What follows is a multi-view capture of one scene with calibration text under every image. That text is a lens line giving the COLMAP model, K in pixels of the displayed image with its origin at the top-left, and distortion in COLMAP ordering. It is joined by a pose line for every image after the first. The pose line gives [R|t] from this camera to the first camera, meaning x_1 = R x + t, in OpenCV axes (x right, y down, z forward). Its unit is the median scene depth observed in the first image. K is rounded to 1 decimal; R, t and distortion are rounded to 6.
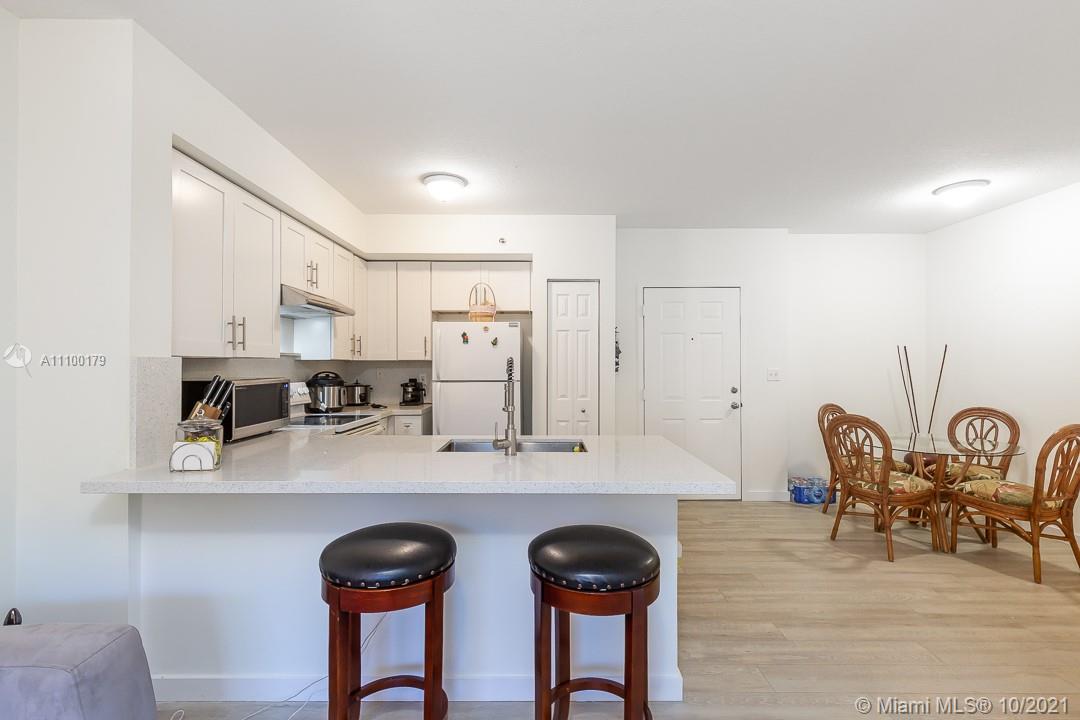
lens RADIAL K [[478.8, 0, 553.3], [0, 478.8, 365.9], [0, 0, 1]] dist [-0.000687, -0.000228]
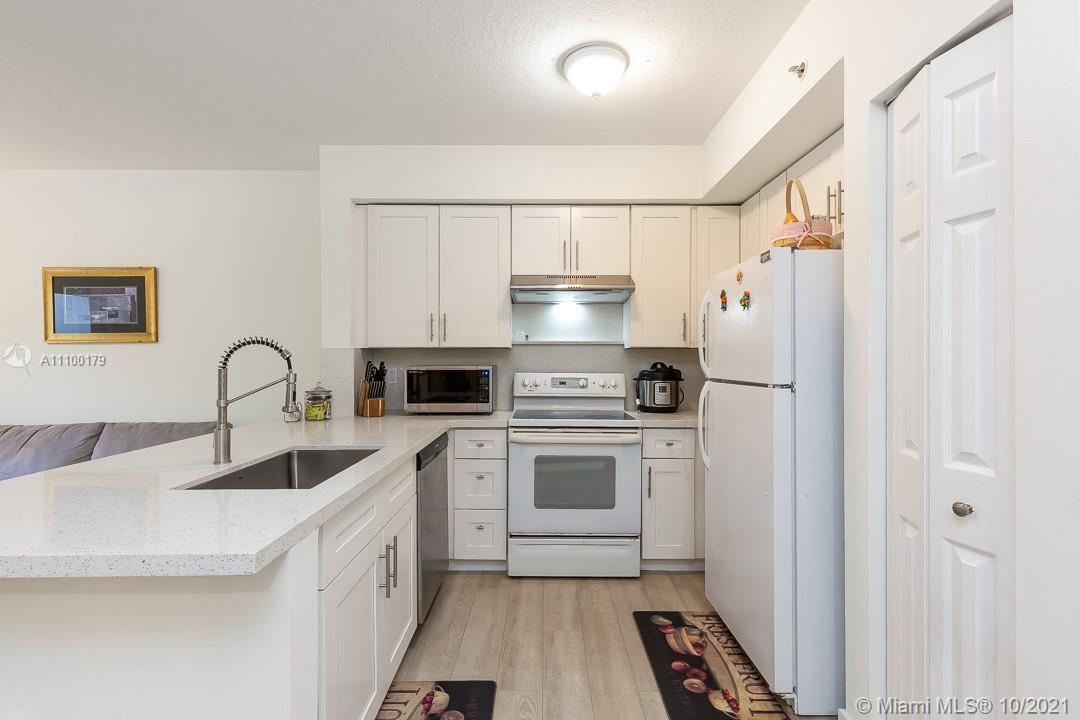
lens RADIAL K [[502.8, 0, 553.5], [0, 502.8, 359.6], [0, 0, 1]] dist [0.001728, -0.000288]
pose [[0.002347, -0.000754, -0.999997, 0.382218], [-0.003024, 0.999995, -0.000761, 0.009117], [0.999993, 0.003025, 0.002345, 0.811207]]
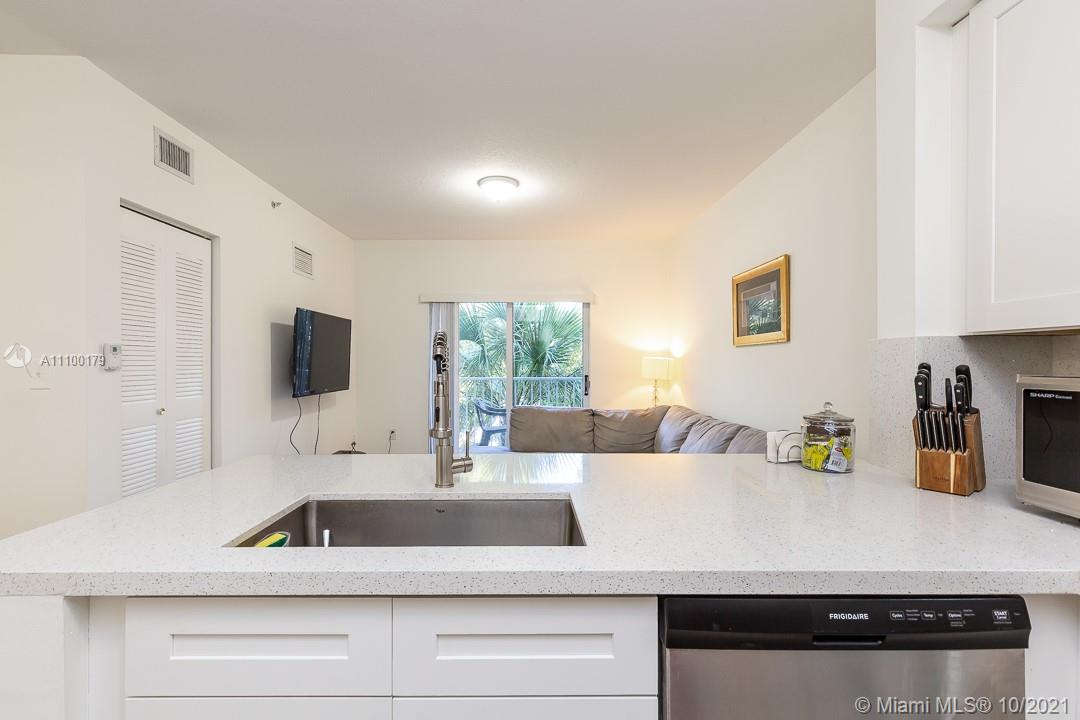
lens RADIAL K [[493.4, 0, 527.1], [0, 493.4, 362.7], [0, 0, 1]] dist [-0.001762, -0.000290]
pose [[-0.999819, -0.000619, 0.019014, -0.107660], [-0.000528, 0.999988, 0.004776, 0.008813], [-0.019017, 0.004765, -0.999808, 0.874479]]
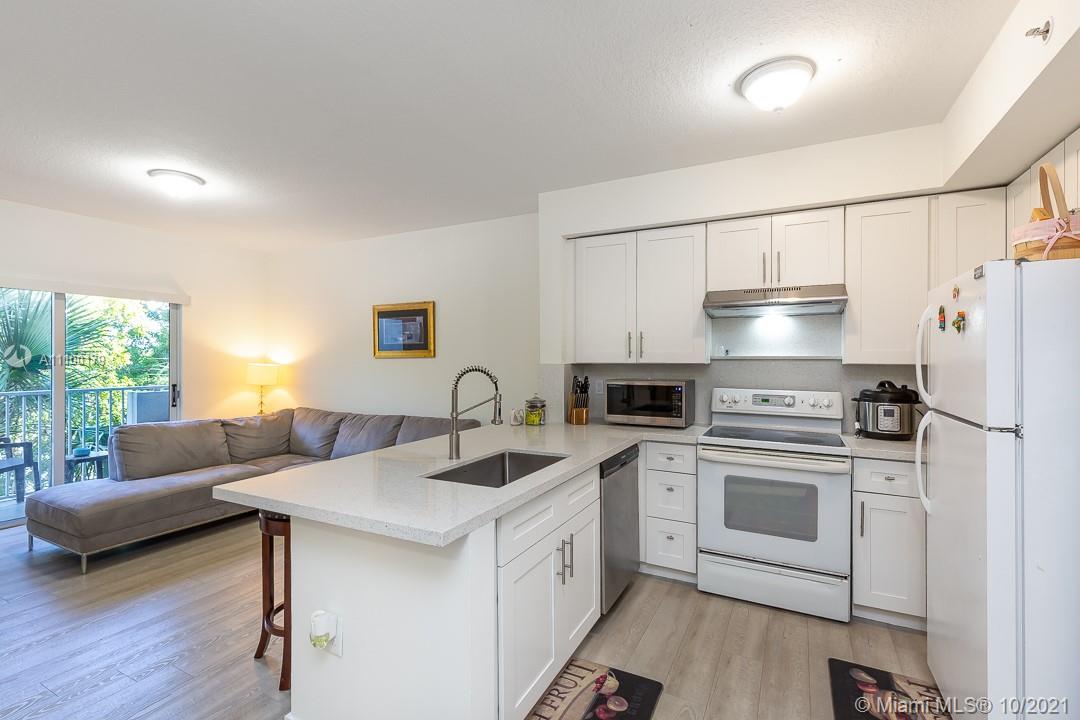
lens RADIAL K [[499.4, 0, 539.2], [0, 499.4, 356.9], [0, 0, 1]] dist [-0.001954, -0.000681]
pose [[-0.472201, -0.004540, -0.881479, 0.415495], [-0.004280, 0.999987, -0.002857, -0.018256], [0.881481, 0.002424, -0.472214, 0.887574]]
